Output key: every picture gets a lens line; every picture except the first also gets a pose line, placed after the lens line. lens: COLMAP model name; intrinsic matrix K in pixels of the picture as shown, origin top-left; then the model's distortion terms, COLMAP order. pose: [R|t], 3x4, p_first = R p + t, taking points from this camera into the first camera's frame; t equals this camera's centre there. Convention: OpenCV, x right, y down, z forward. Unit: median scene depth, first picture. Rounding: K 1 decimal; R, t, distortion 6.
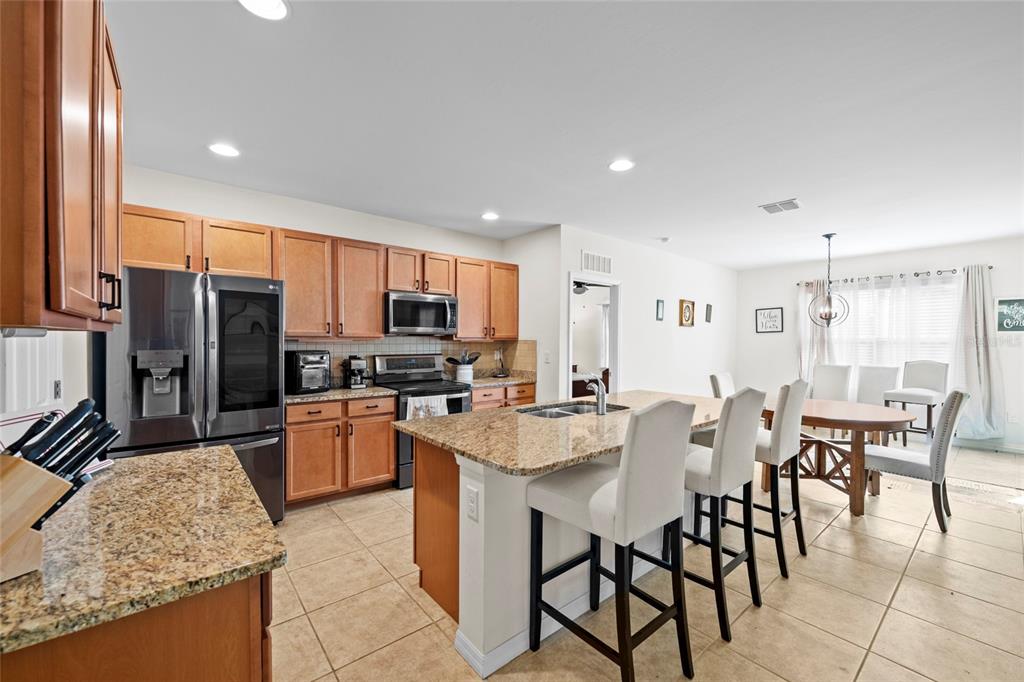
lens RADIAL K [[406.1, 0, 516.9], [0, 406.1, 343.0], [0, 0, 1]] dist [-0.000909, -0.000075]
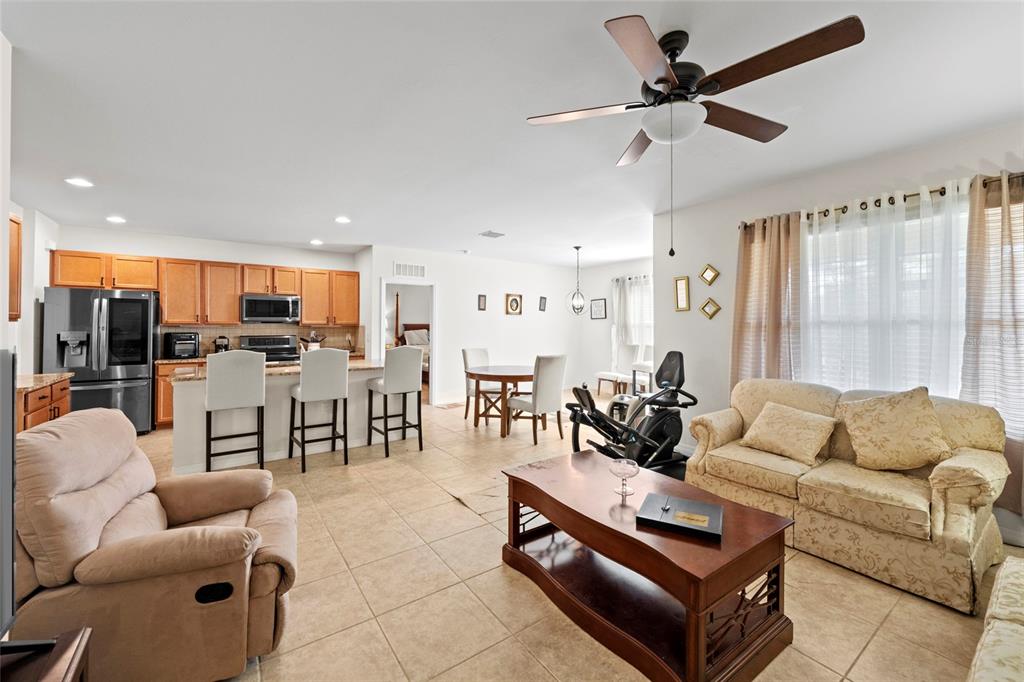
lens RADIAL K [[409.0, 0, 511.8], [0, 409.0, 328.4], [0, 0, 1]] dist [0.000270, 0.000053]
pose [[0.997409, -0.003695, -0.071838, 0.794912], [0.003509, 0.999990, -0.002718, 0.009802], [0.071847, 0.002459, 0.997413, -0.462302]]
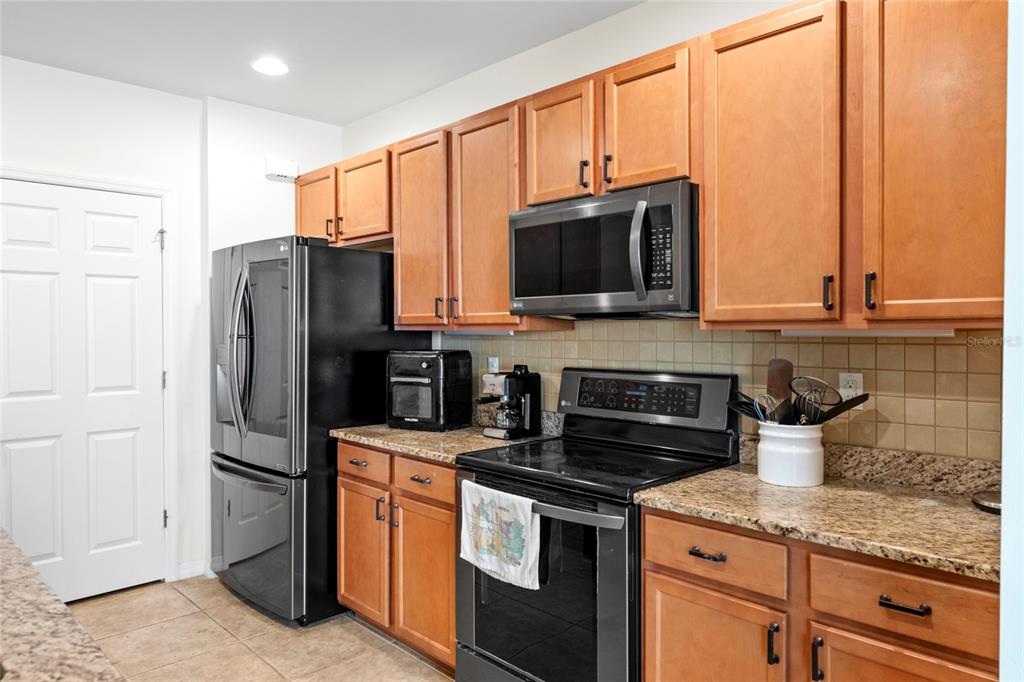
lens RADIAL K [[683.4, 0, 512.0], [0, 683.4, 341.0], [0, 0, 1]] dist [-0.001637, -0.000723]
pose [[0.070538, 0.008776, -0.997470, 0.358940], [-0.003402, 0.999958, 0.008557, -0.003080], [0.997503, 0.002790, 0.070565, 0.931477]]
